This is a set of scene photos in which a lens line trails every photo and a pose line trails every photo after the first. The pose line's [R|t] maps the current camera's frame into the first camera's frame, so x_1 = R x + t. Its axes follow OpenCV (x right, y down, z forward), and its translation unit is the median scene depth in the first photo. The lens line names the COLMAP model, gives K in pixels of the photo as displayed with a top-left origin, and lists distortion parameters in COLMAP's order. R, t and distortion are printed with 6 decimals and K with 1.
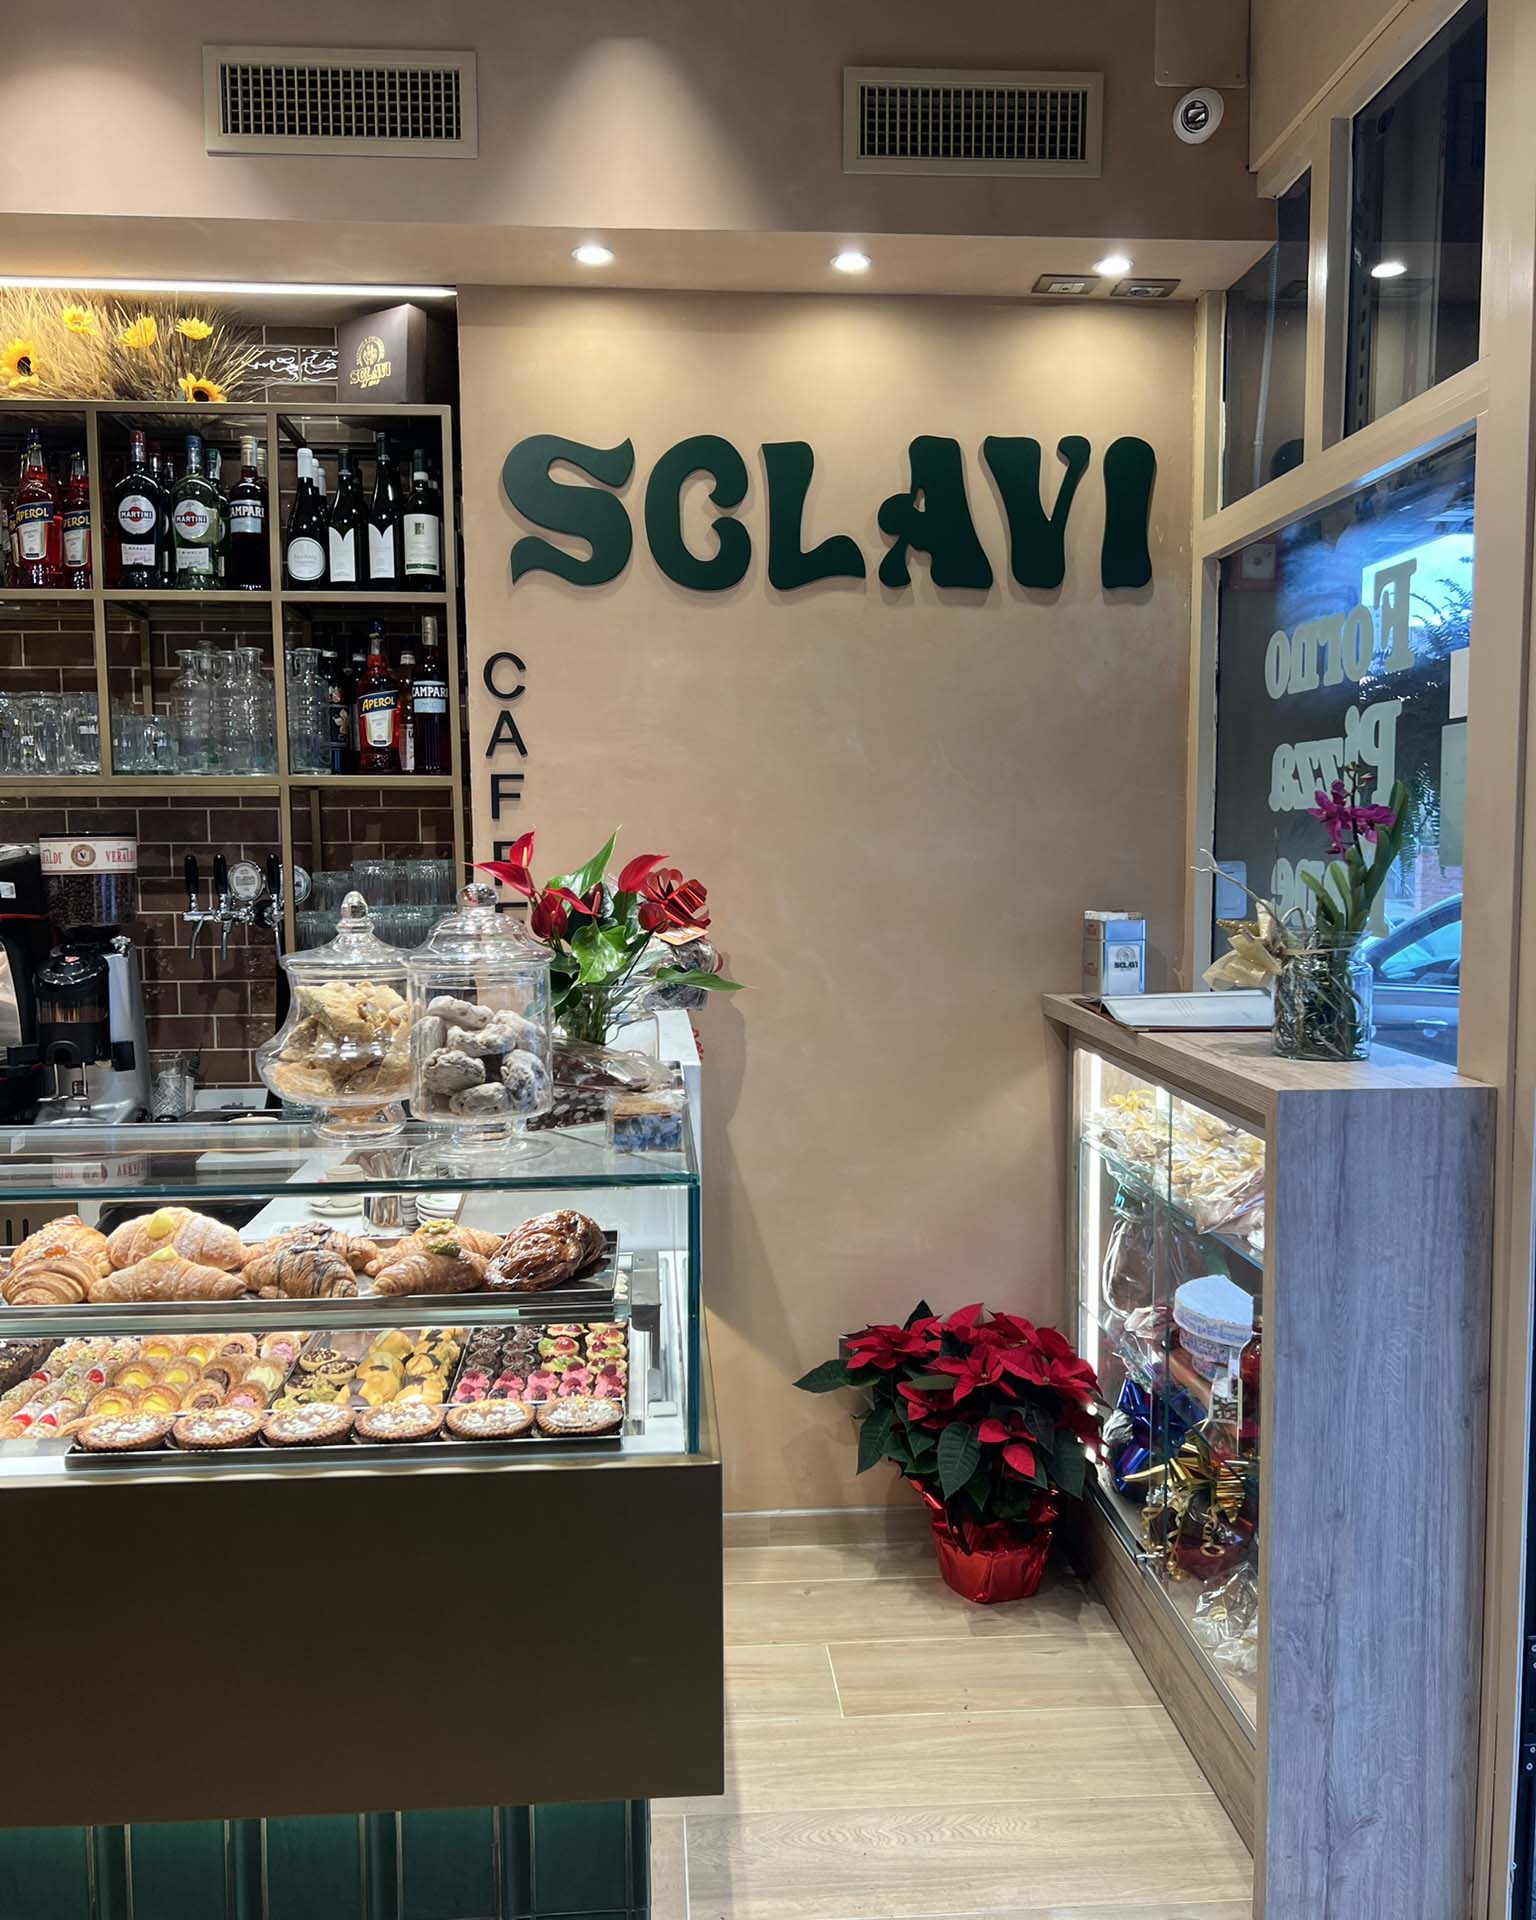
lens RADIAL K [[1568.7, 0, 768.0], [0, 1568.7, 960.0], [0, 0, 1]] dist [0.052855, -0.064264]
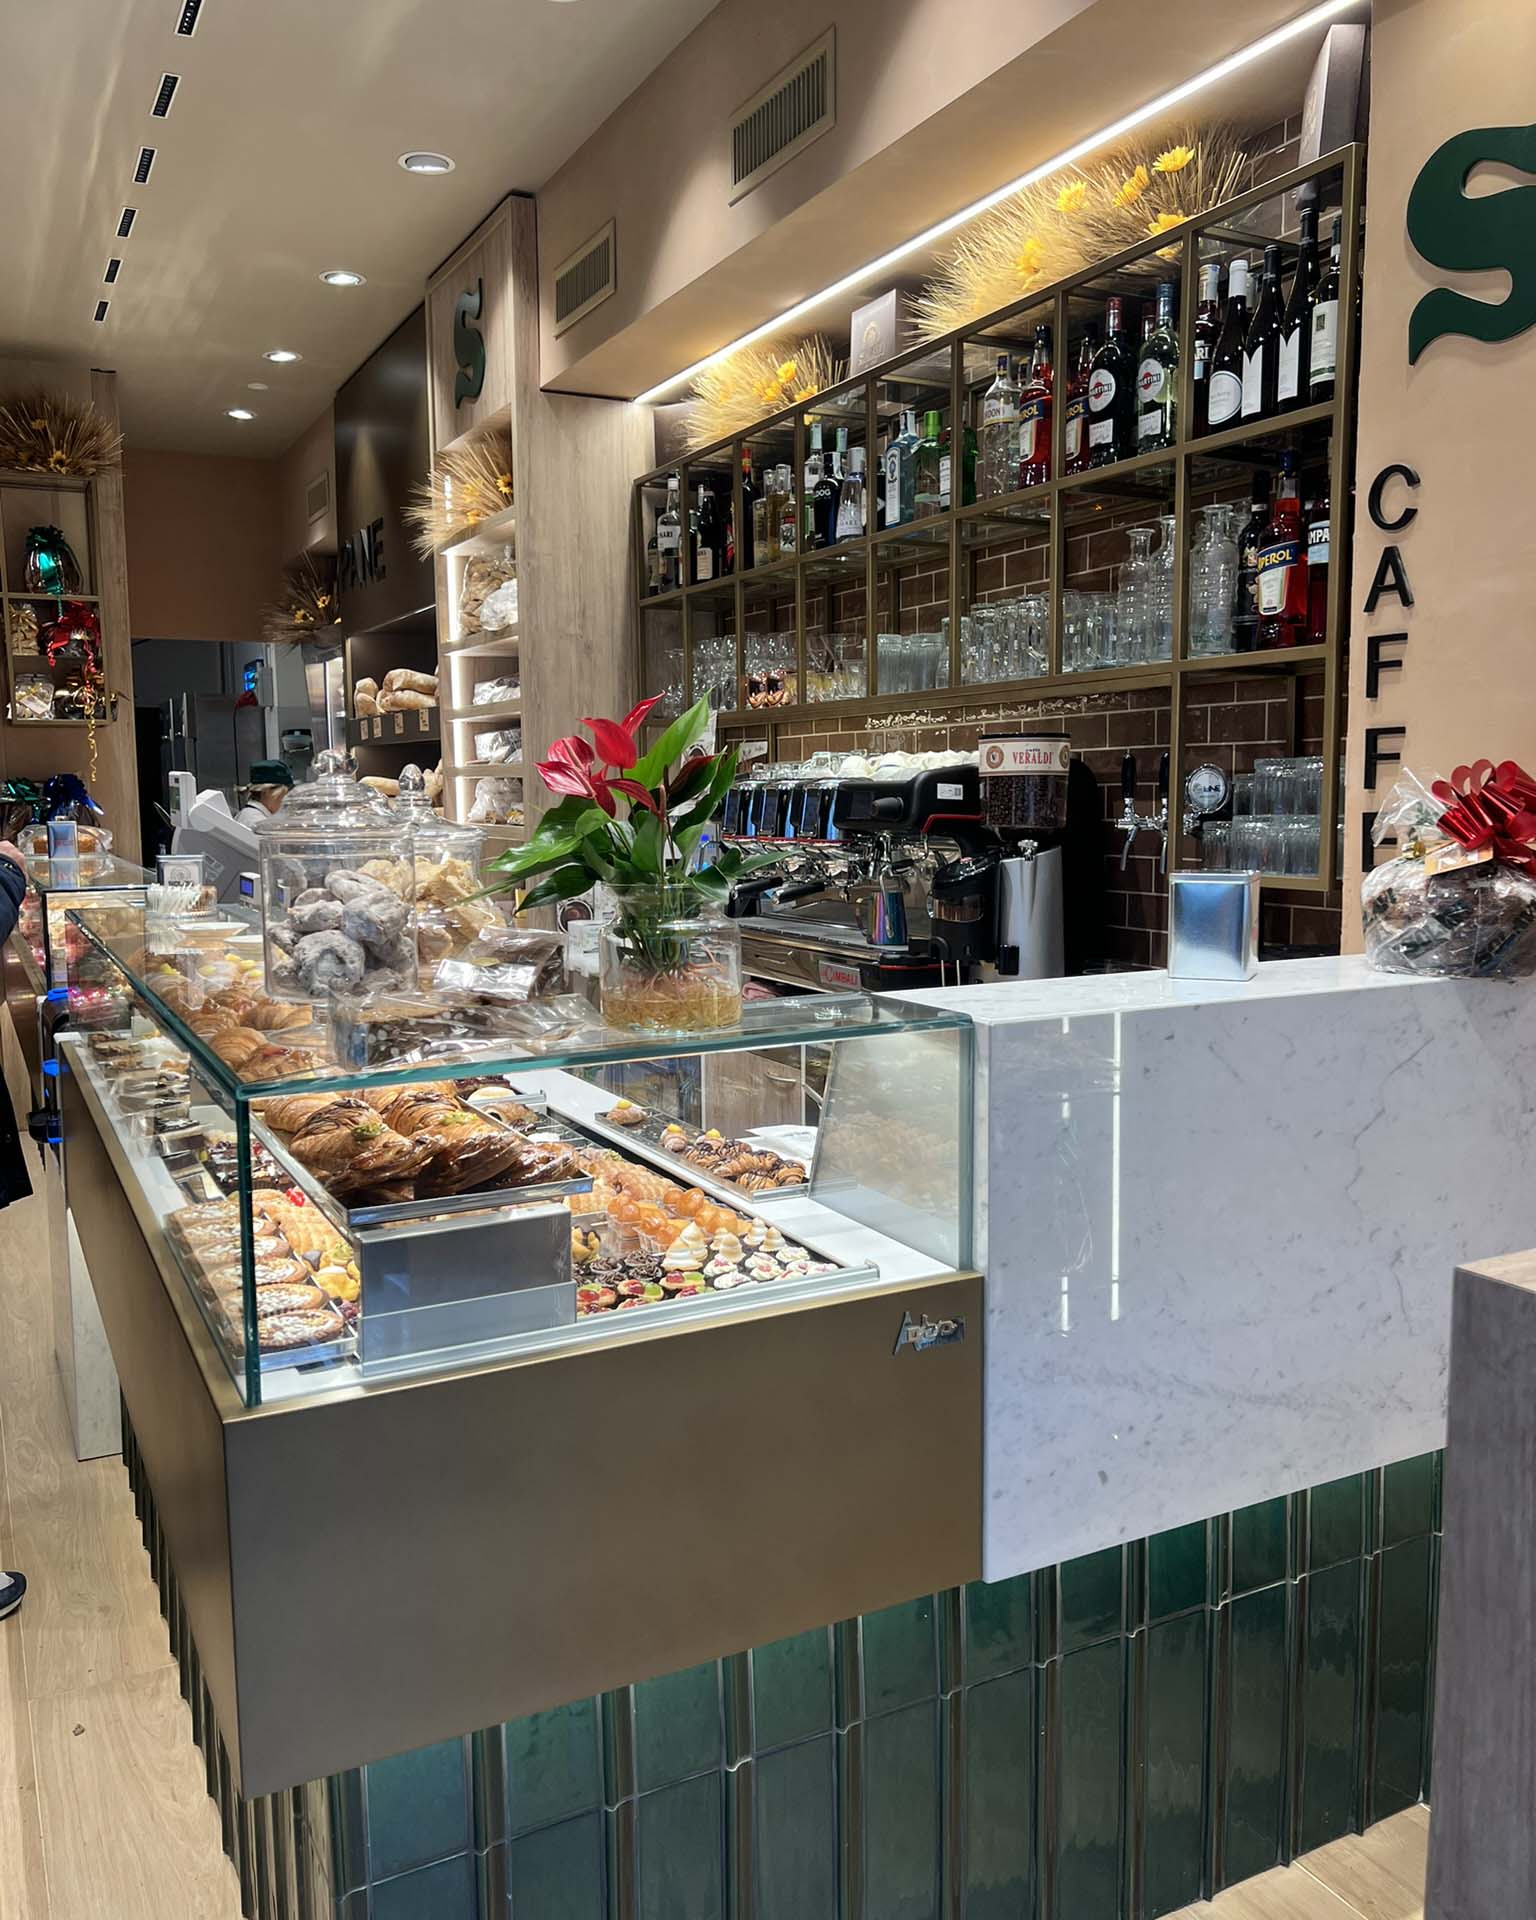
lens RADIAL K [[1568.7, 0, 768.0], [0, 1568.7, 960.0], [0, 0, 1]] dist [0.052855, -0.064264]
pose [[0.401516, 0.099592, -0.910421, 0.401314], [-0.069817, 0.994506, 0.077999, -0.005589], [0.913187, 0.032245, 0.406263, 0.447804]]
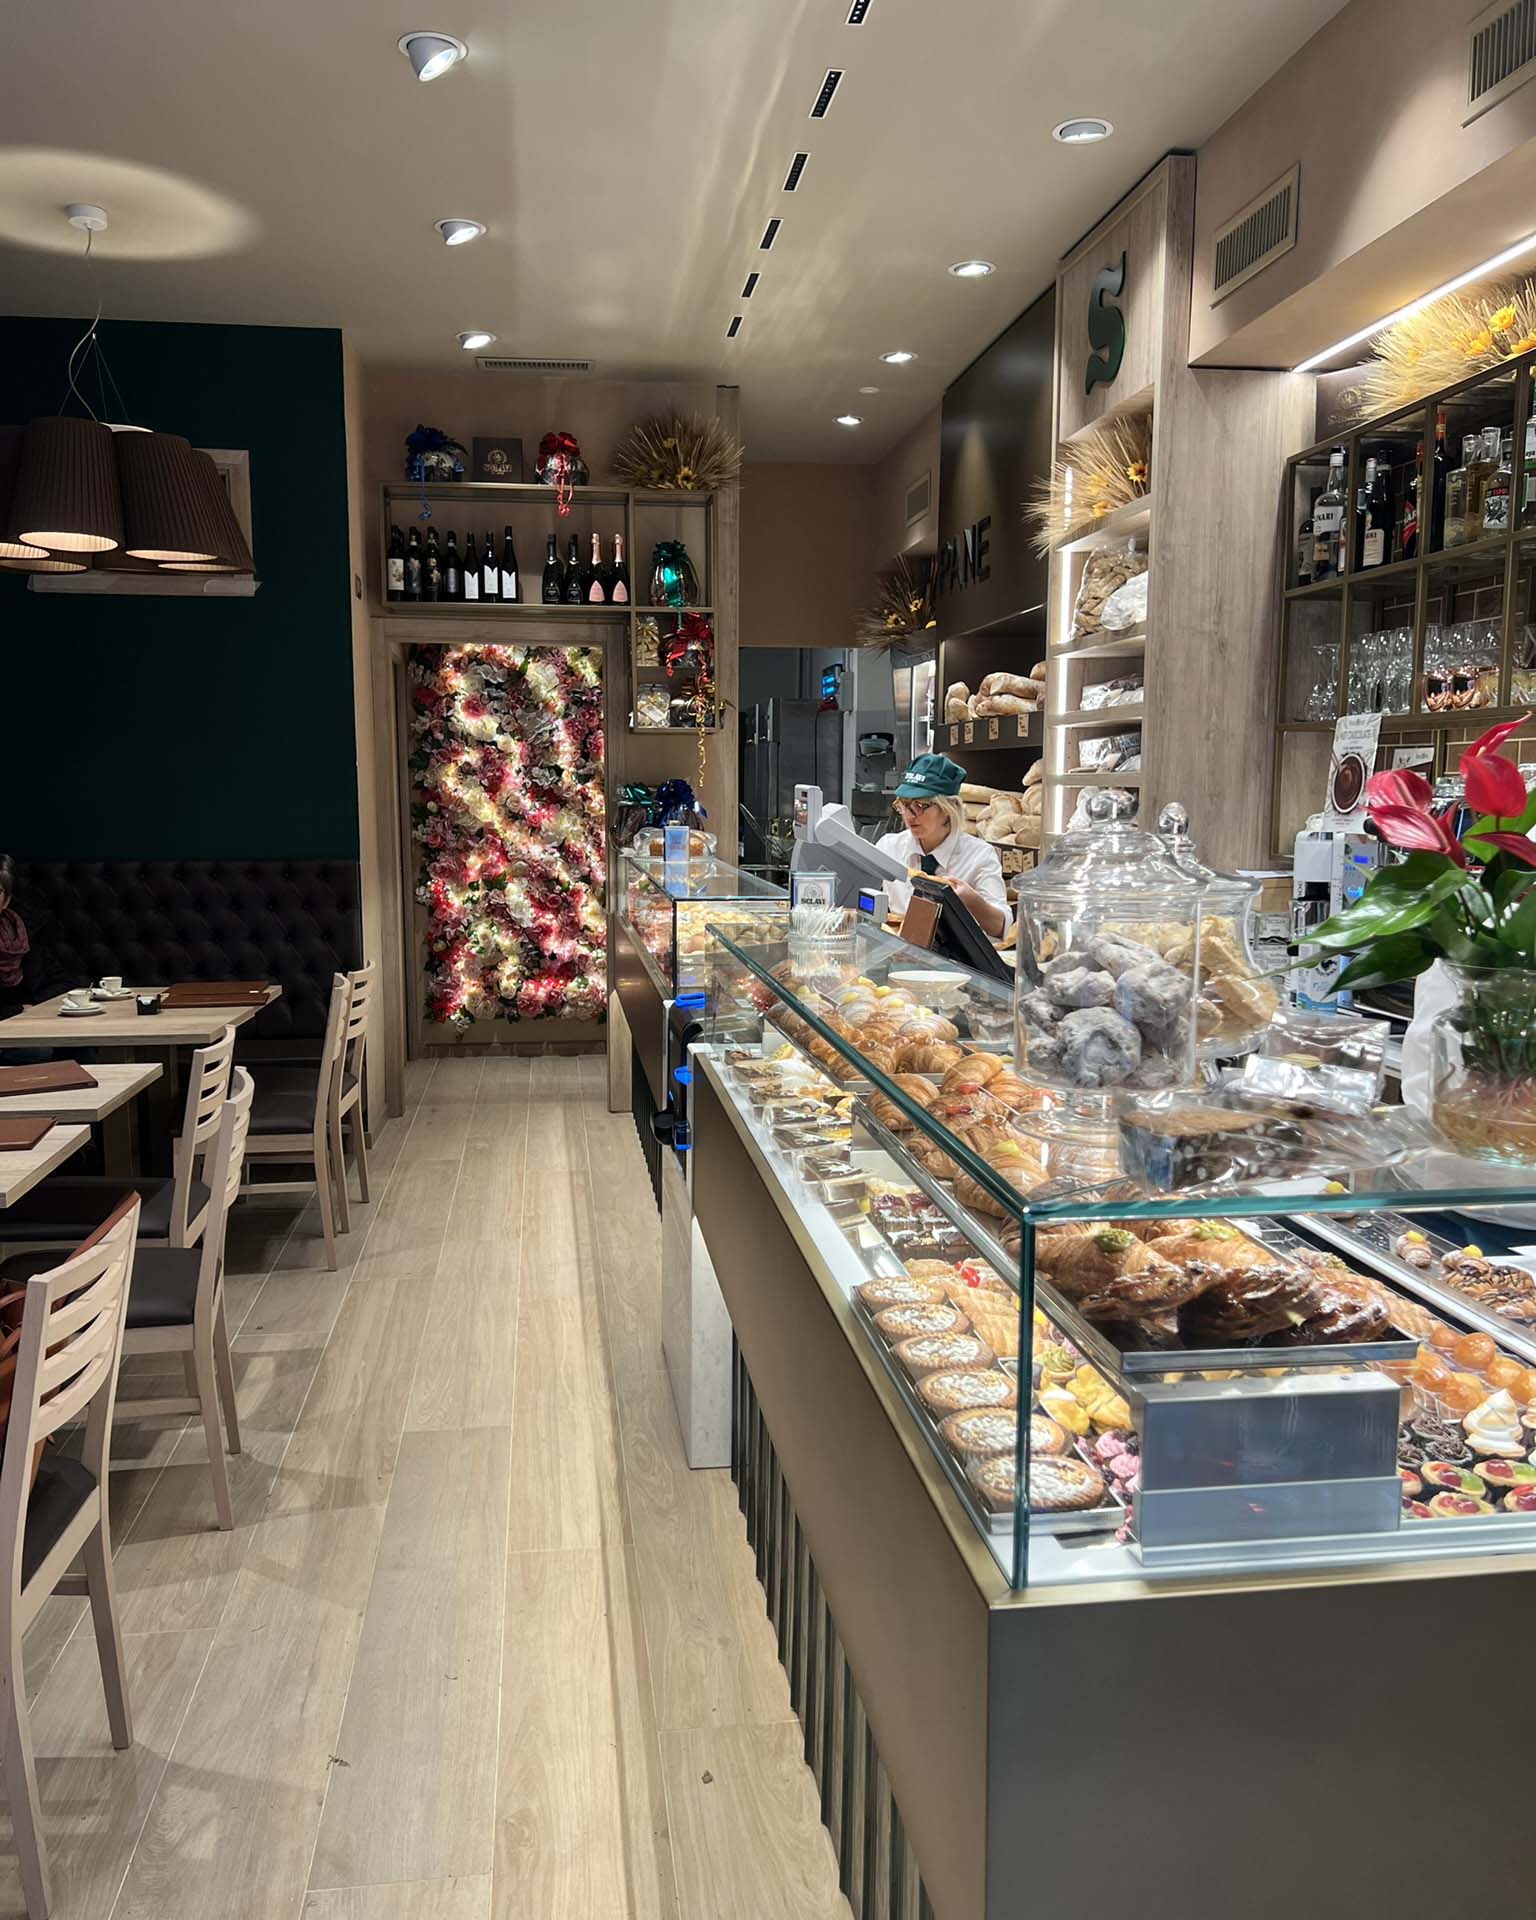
lens RADIAL K [[1565.3, 0, 744.3], [0, 1565.3, 979.9], [0, 0, 1]] dist [0.080216, -0.130188]
pose [[0.062485, 0.125395, -0.990137, 0.303493], [-0.087692, 0.988929, 0.119708, -0.014461], [0.994186, 0.079347, 0.072789, 0.402233]]
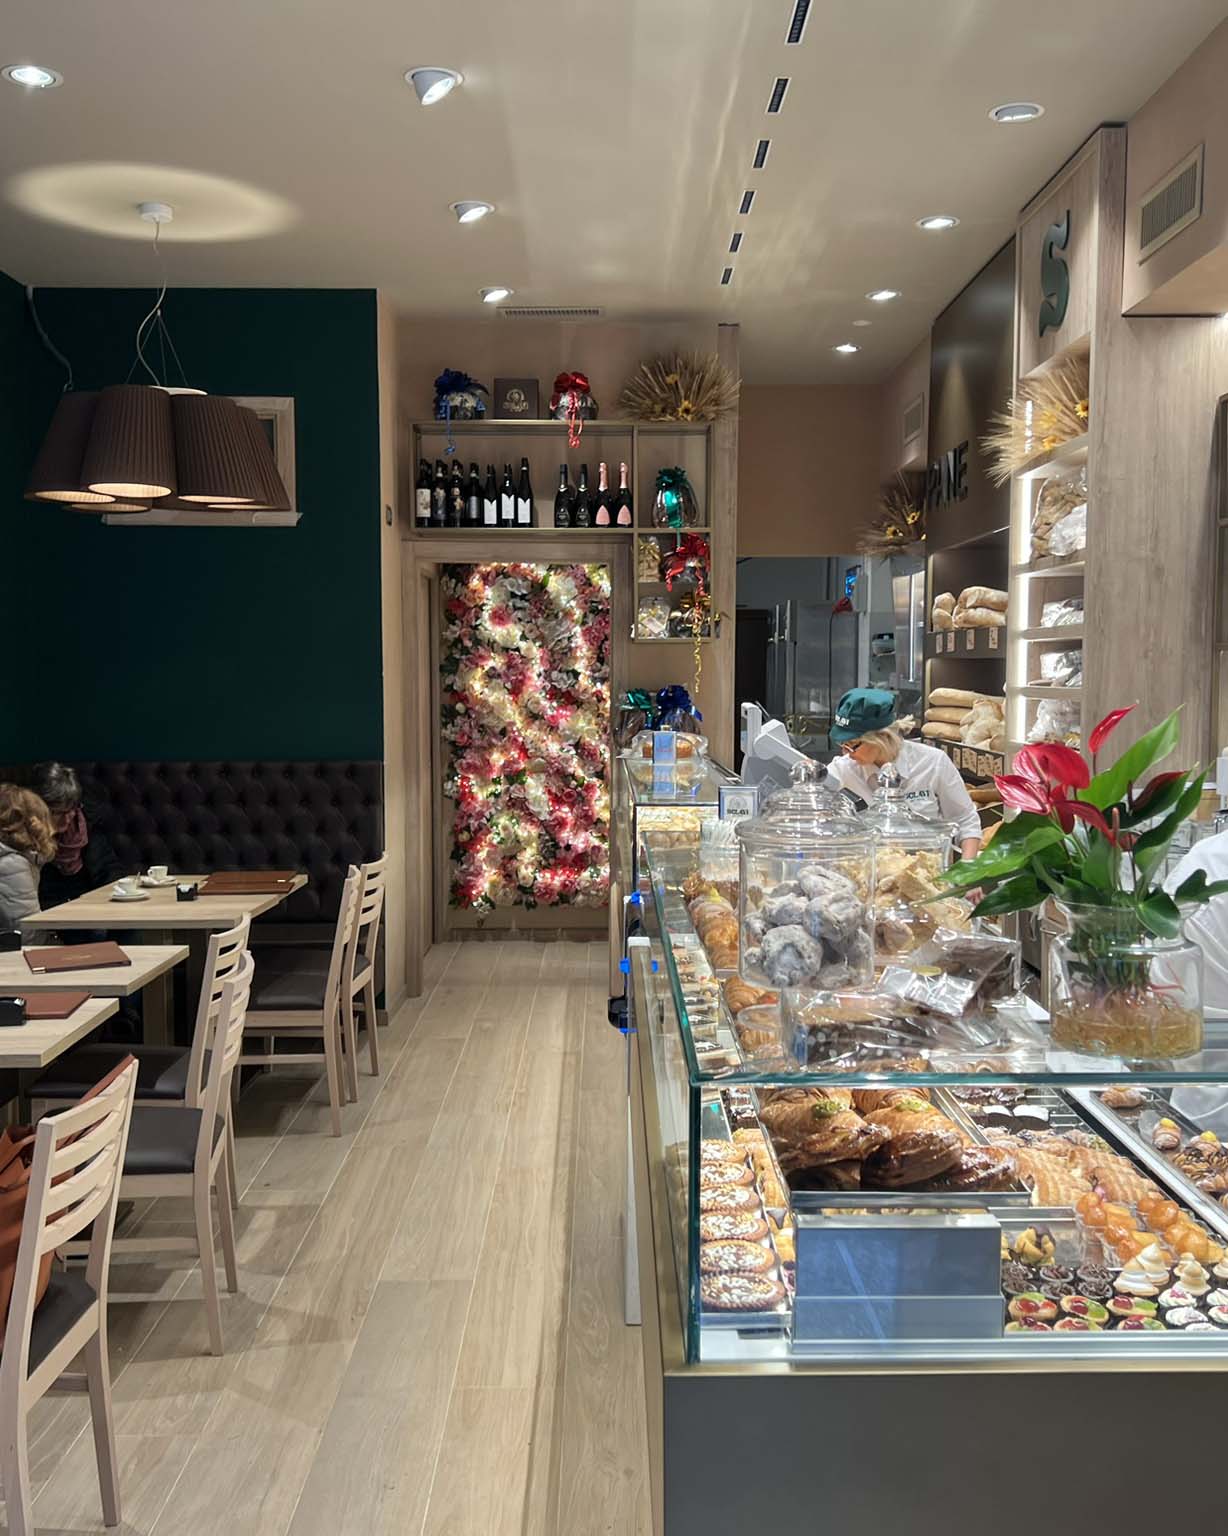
lens RADIAL K [[1559.3, 0, 614.0], [0, 1559.3, 768.0], [0, 0, 1]] dist [0.138804, -0.317087]
pose [[-0.058345, 0.064435, -0.996215, 0.431223], [-0.085358, 0.993938, 0.069287, -0.049907], [0.994641, 0.089077, -0.052491, 0.482386]]
